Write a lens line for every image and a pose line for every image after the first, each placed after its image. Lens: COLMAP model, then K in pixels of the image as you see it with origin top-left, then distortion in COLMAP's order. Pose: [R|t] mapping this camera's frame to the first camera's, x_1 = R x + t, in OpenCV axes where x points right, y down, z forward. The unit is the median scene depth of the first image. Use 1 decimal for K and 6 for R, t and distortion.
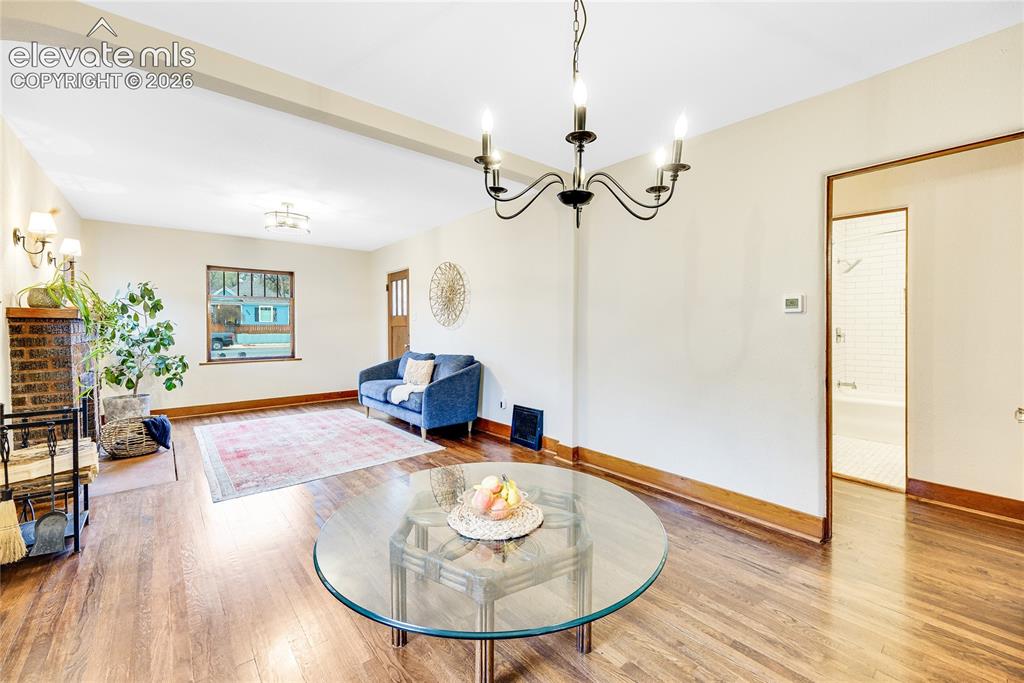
lens RADIAL K [[422.0, 0, 514.7], [0, 422.0, 330.4], [0, 0, 1]] dist [0.001970, 0.000341]
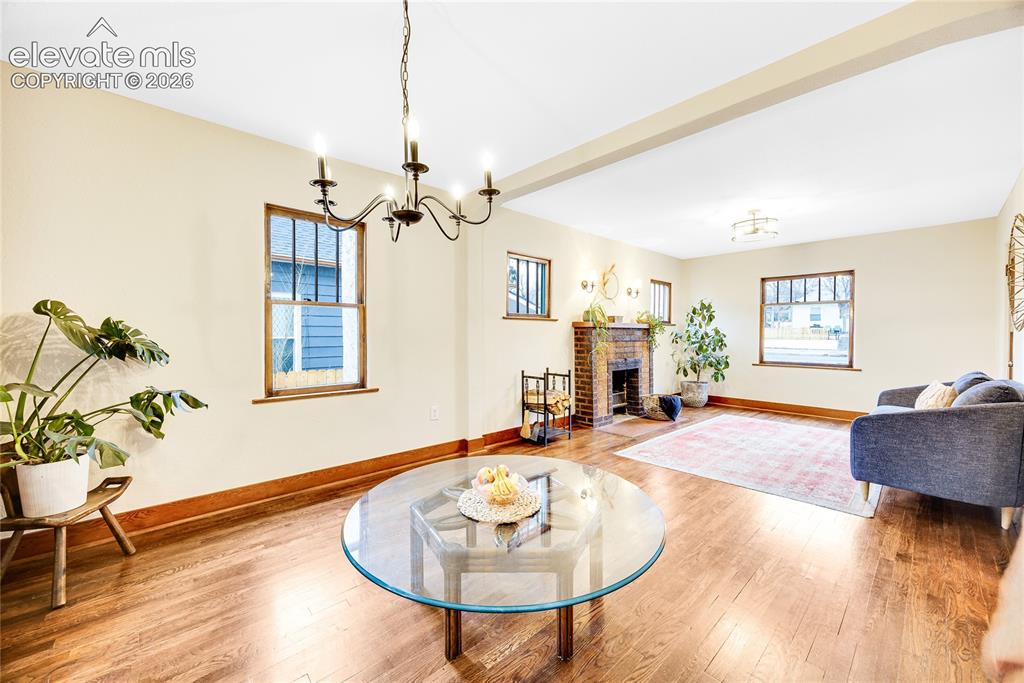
lens RADIAL K [[396.4, 0, 521.9], [0, 396.4, 335.3], [0, 0, 1]] dist [-0.000046, -0.000100]
pose [[0.032424, 0.004352, -0.999465, 0.360778], [-0.010429, 0.999938, 0.004016, 0.001943], [0.999420, 0.010293, 0.032467, 0.374566]]
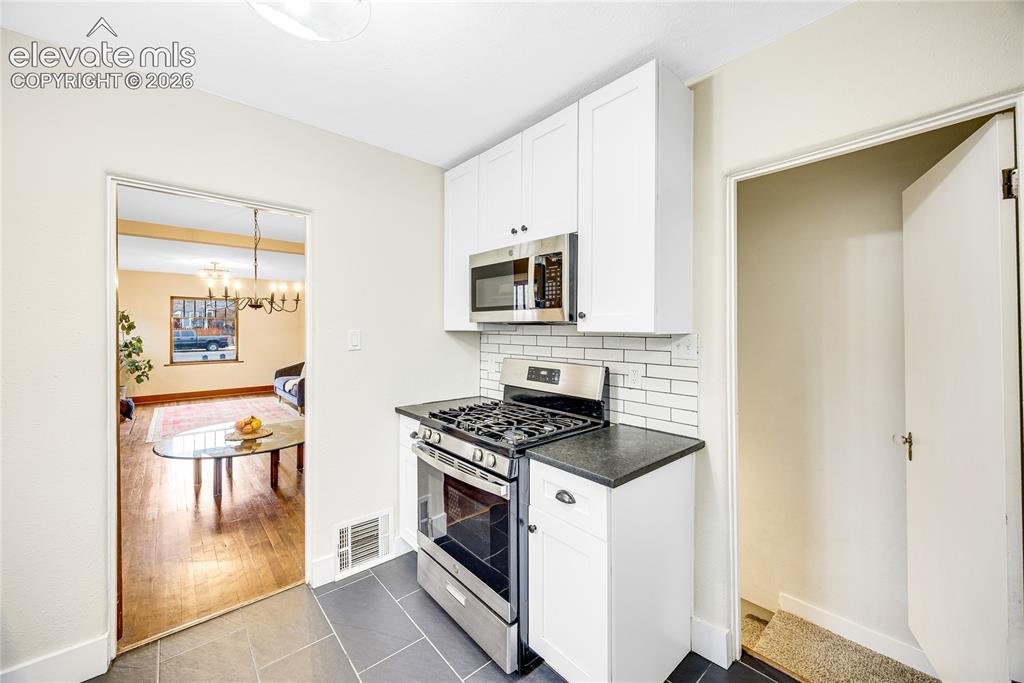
lens RADIAL K [[396.4, 0, 520.3], [0, 396.4, 325.5], [0, 0, 1]] dist [-0.000046, -0.000100]
pose [[0.999601, 0.004903, 0.027807, 0.479113], [-0.004409, 0.999832, -0.017773, -0.042049], [-0.027890, 0.017644, 0.999455, -0.428161]]
